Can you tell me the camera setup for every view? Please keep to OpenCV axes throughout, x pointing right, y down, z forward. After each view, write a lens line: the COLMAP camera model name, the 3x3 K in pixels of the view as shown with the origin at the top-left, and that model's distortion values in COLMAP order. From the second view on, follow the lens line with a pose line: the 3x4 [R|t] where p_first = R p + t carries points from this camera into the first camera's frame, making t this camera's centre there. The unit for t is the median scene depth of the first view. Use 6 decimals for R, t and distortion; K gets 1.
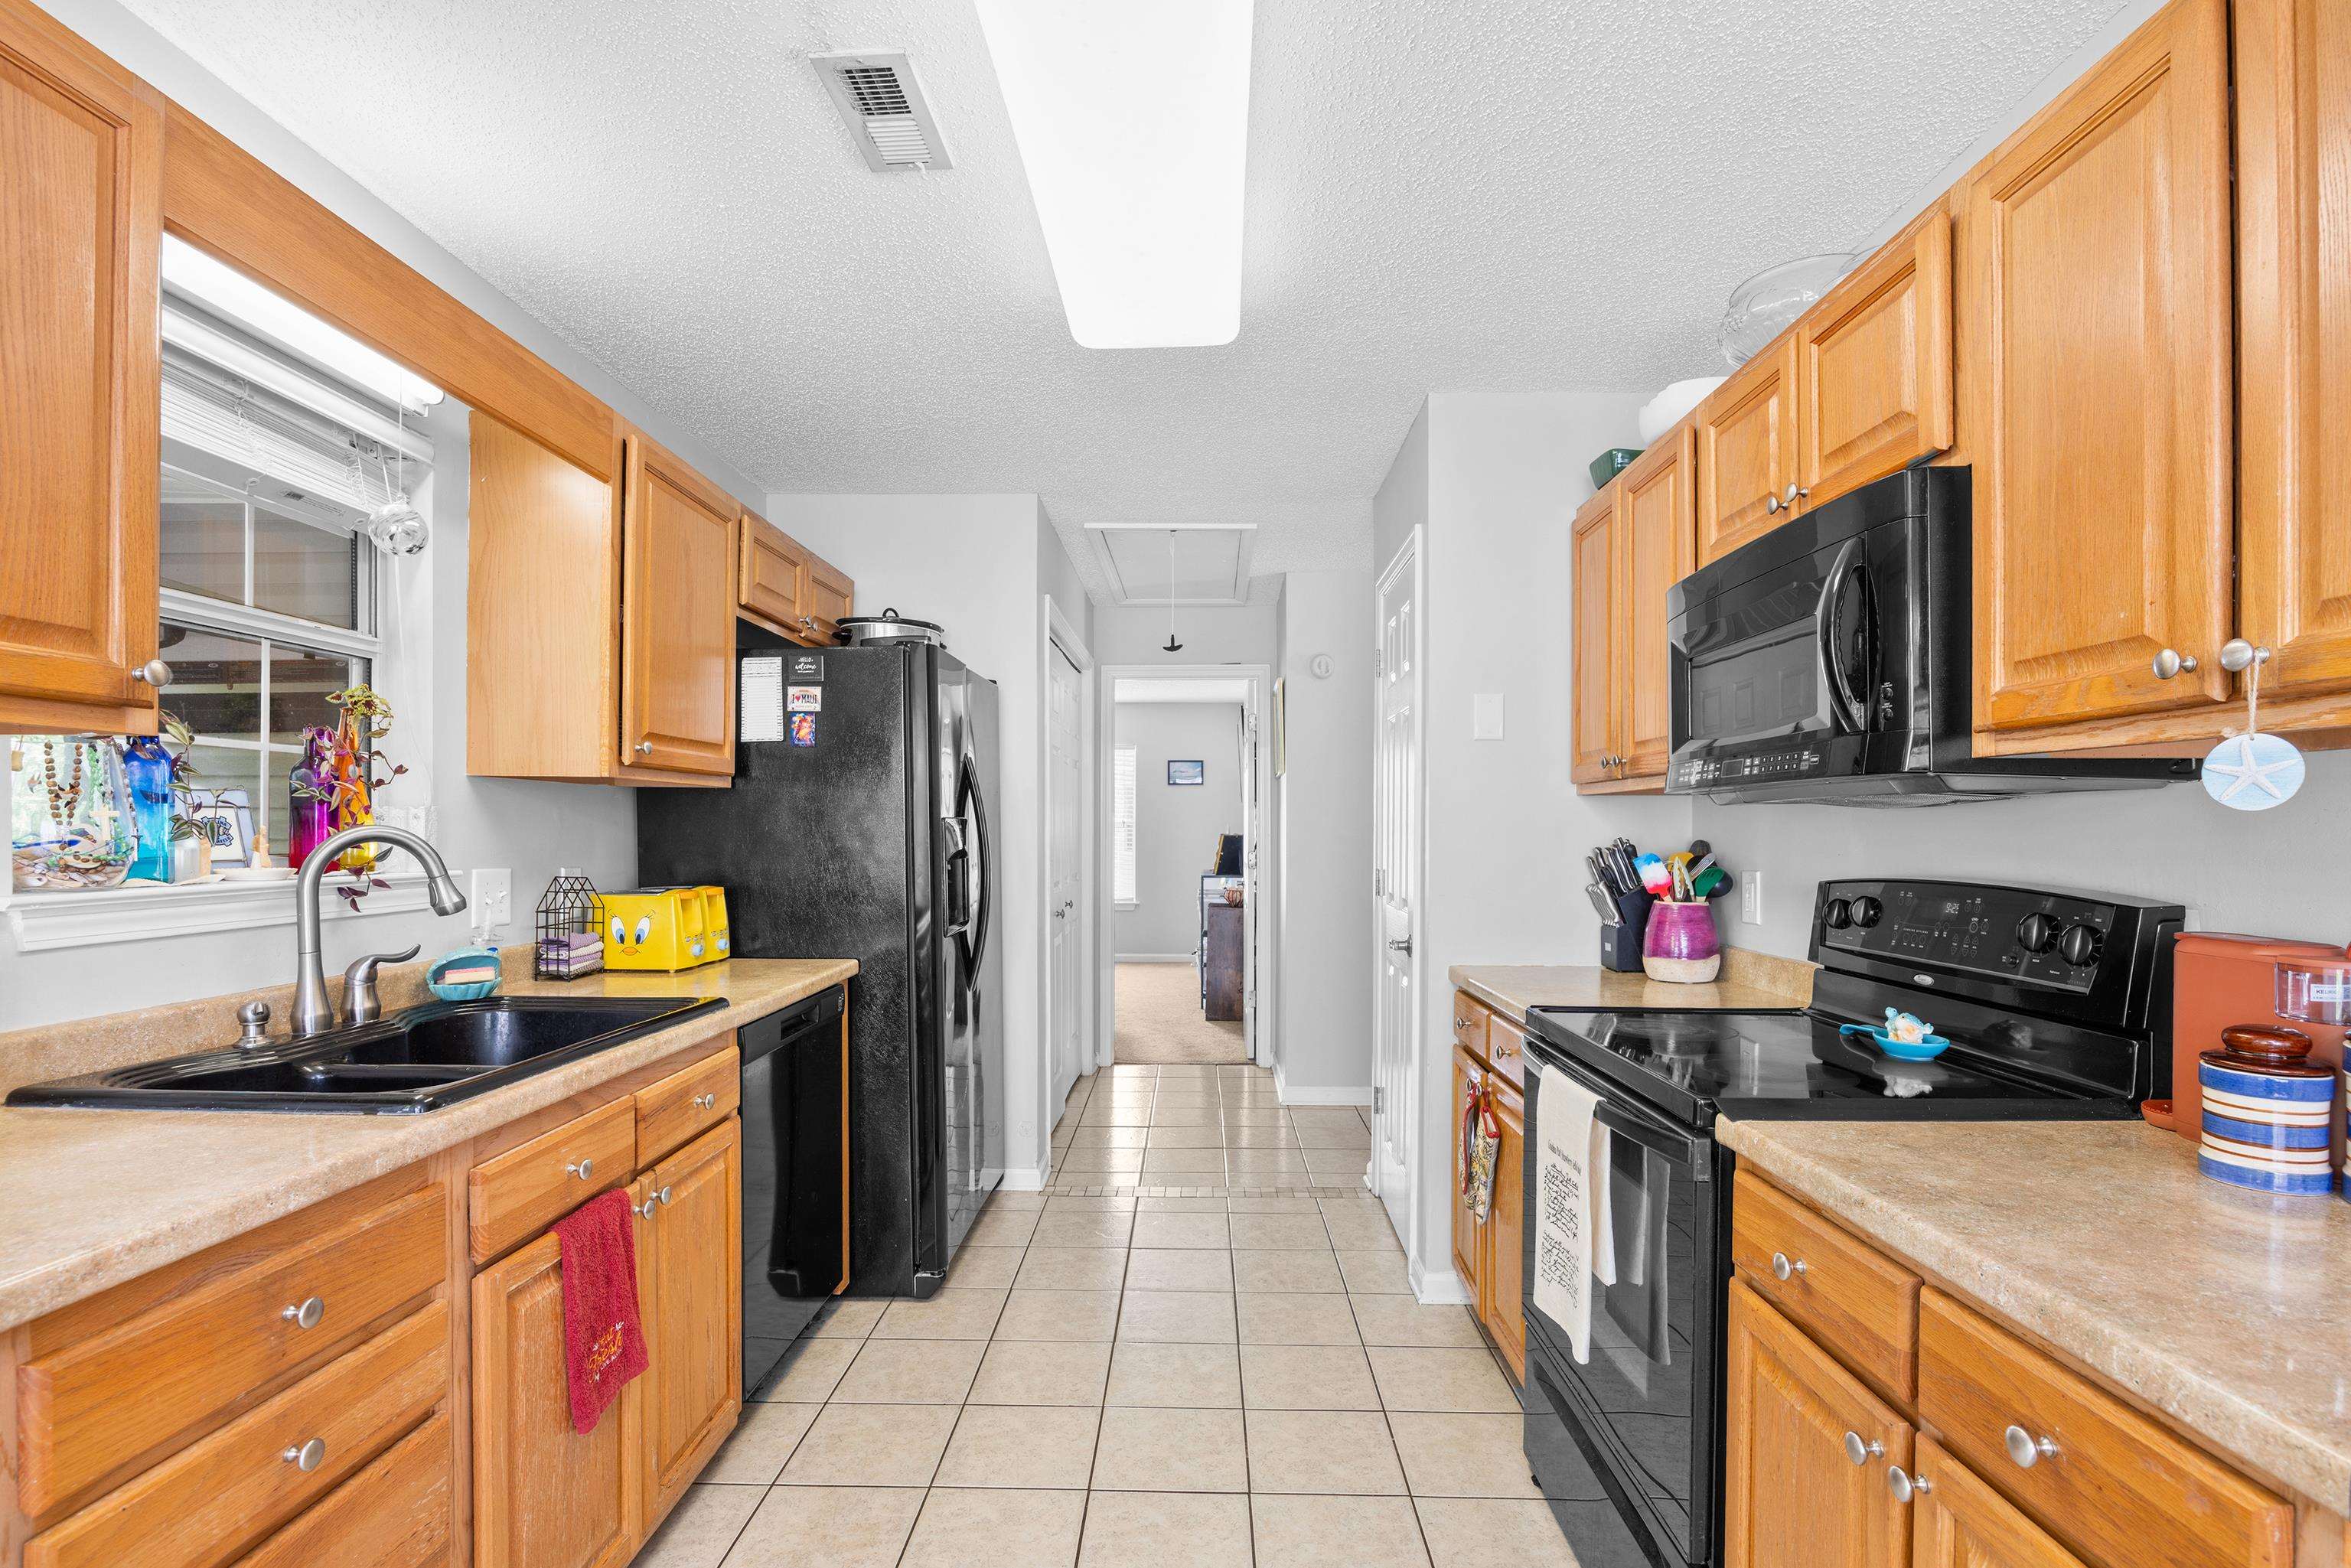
lens RADIAL K [[1105.5, 0, 1175.2], [0, 1105.5, 829.1], [0, 0, 1]] dist [-0.013837, 0.000803]
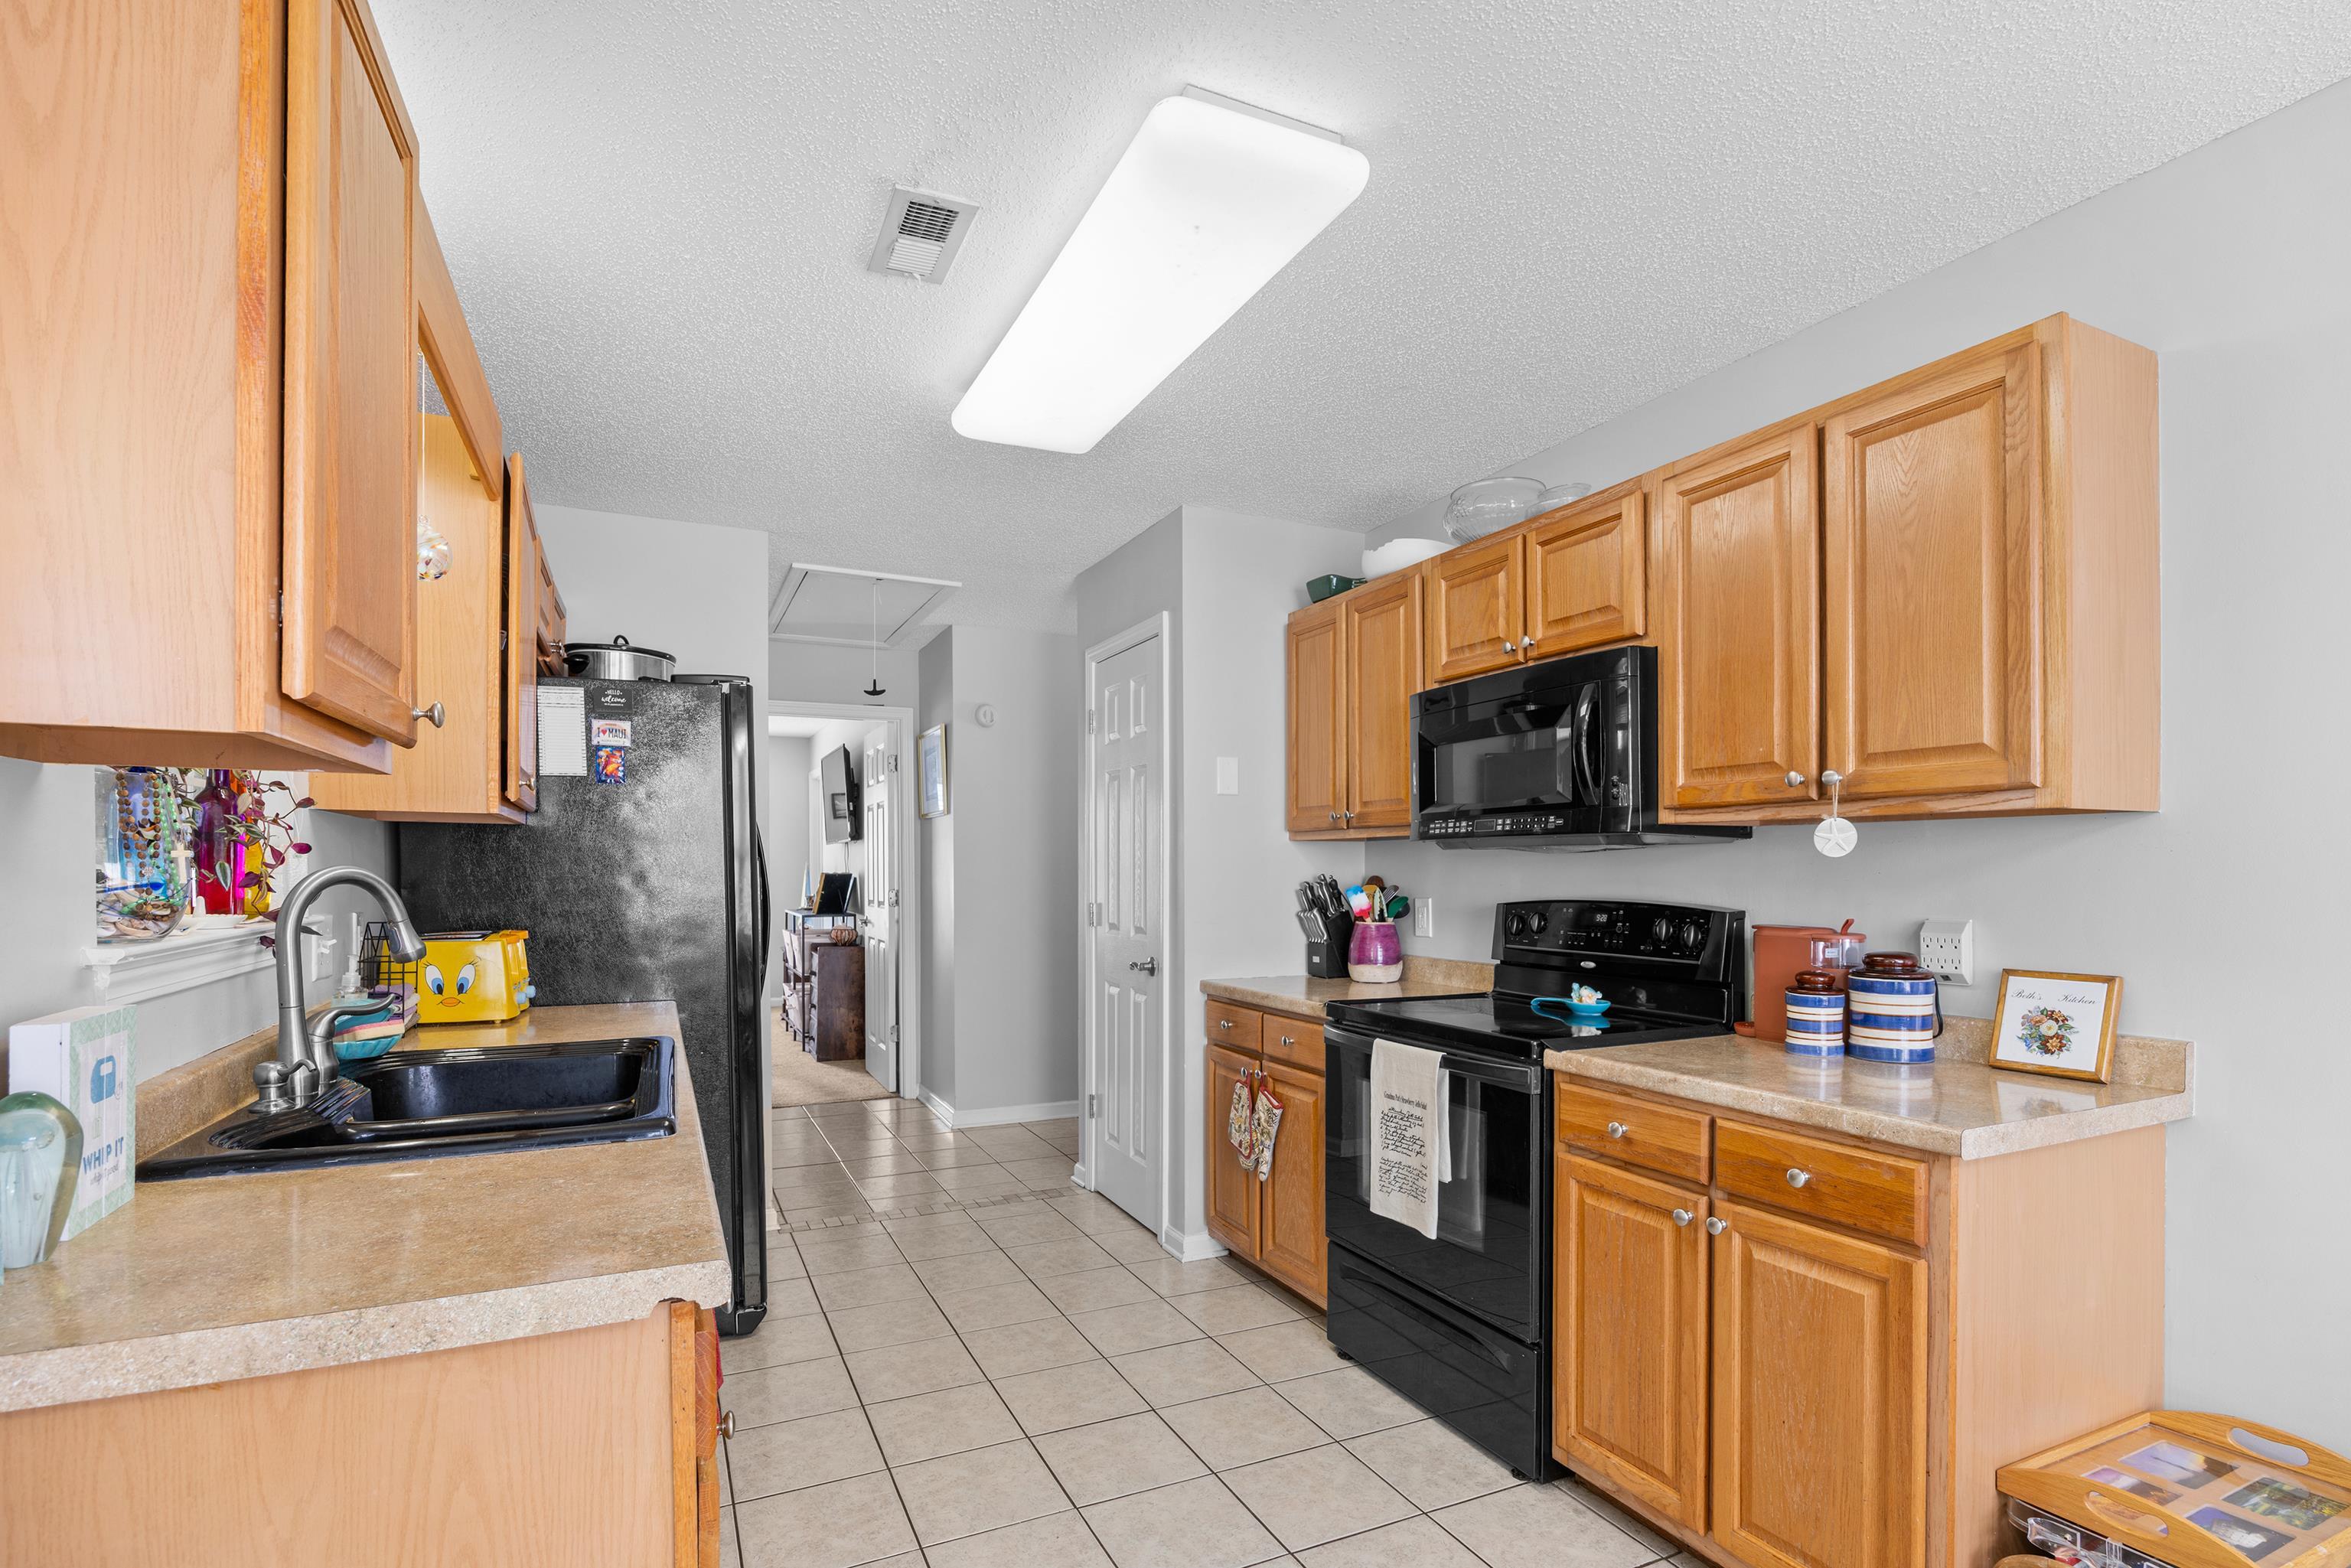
lens RADIAL K [[1118.3, 0, 1181.6], [0, 1118.3, 863.8], [0, 0, 1]] dist [-0.017681, 0.001610]
pose [[0.891813, -0.000392, 0.452405, -0.500181], [0.002004, 0.999993, -0.003084, -0.000470], [-0.452400, 0.003657, 0.891808, -0.130601]]
